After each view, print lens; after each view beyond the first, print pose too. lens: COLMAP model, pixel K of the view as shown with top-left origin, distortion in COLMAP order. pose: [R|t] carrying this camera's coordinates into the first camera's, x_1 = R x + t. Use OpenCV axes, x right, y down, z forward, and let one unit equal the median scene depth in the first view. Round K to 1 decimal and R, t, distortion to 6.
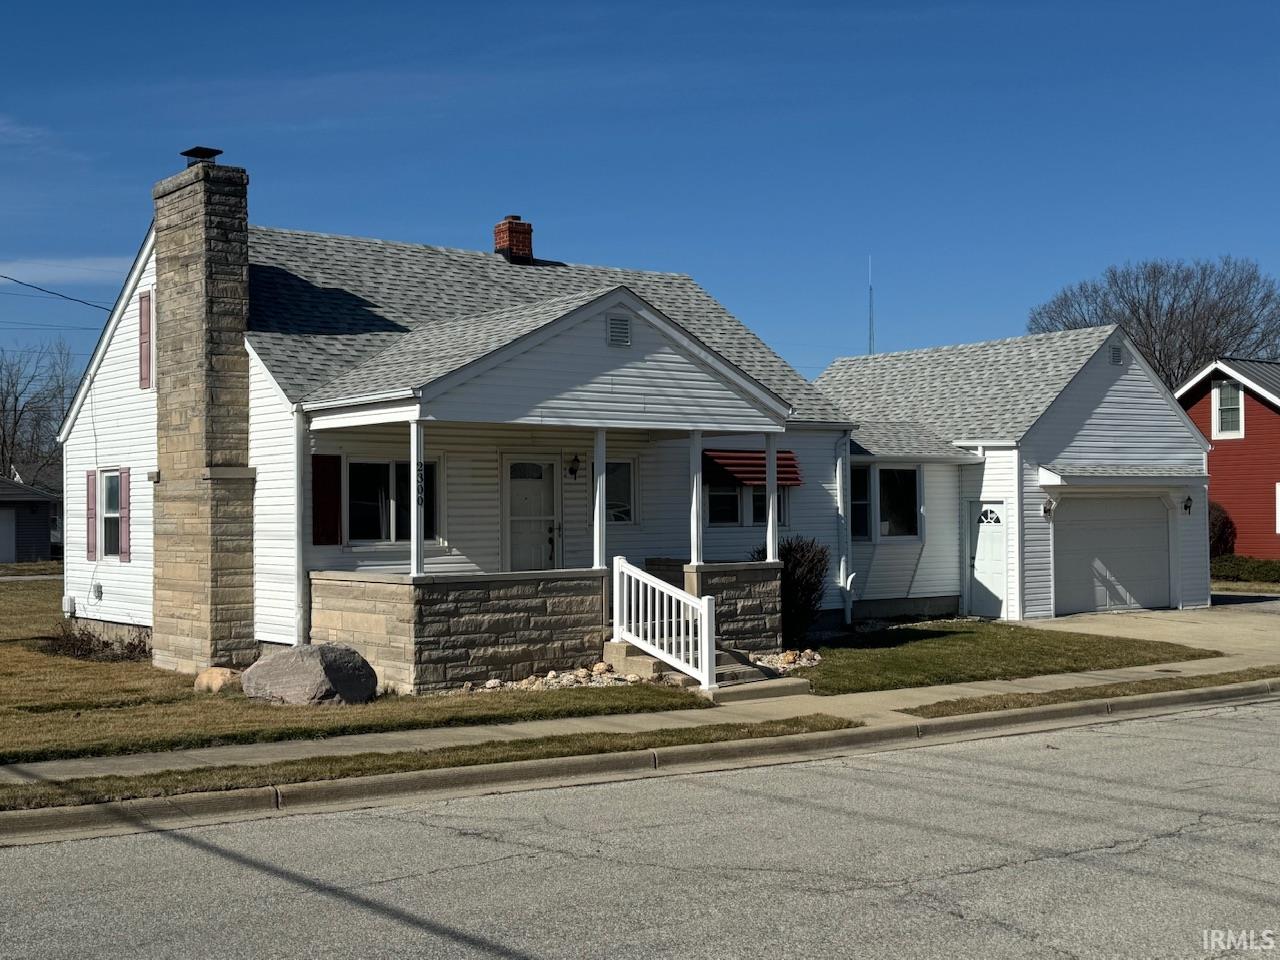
lens RADIAL K [[1567.0, 0, 640.0], [0, 1567.0, 480.0], [0, 0, 1]] dist [0.161383, -0.013107]
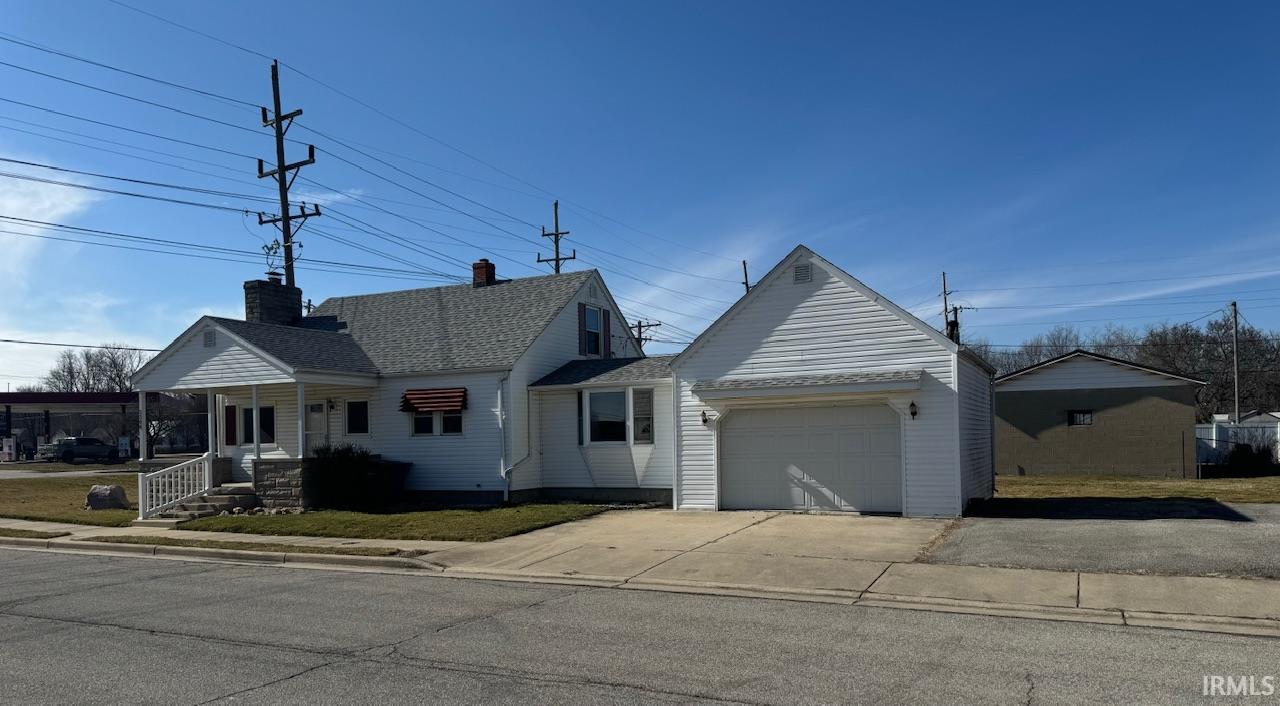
lens RADIAL K [[899.9, 0, 642.0], [0, 899.9, 438.6], [0, 0, 1]] dist [0.048375, -0.000566]
pose [[0.427827, 0.003410, -0.903854, 1.119973], [0.033709, 0.999237, 0.019726, 0.023477], [0.903232, -0.038907, 0.427386, 0.887306]]
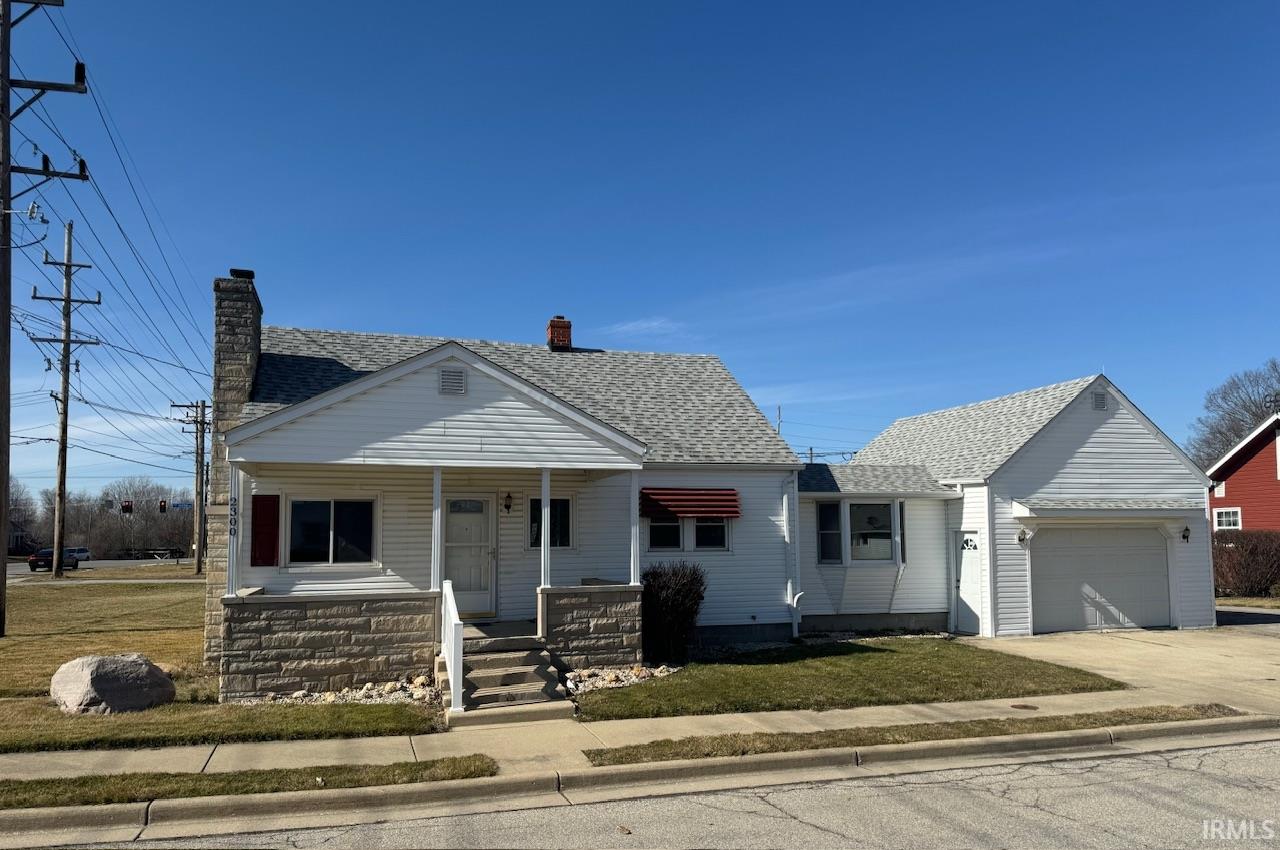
lens RADIAL K [[898.4, 0, 634.2], [0, 898.4, 479.7], [0, 0, 1]] dist [0.147104, -0.211997]
pose [[0.936842, -0.019842, -0.349191, 0.301174], [0.004933, 0.999040, -0.043535, 0.005035], [0.349719, 0.039063, 0.936040, 0.384879]]
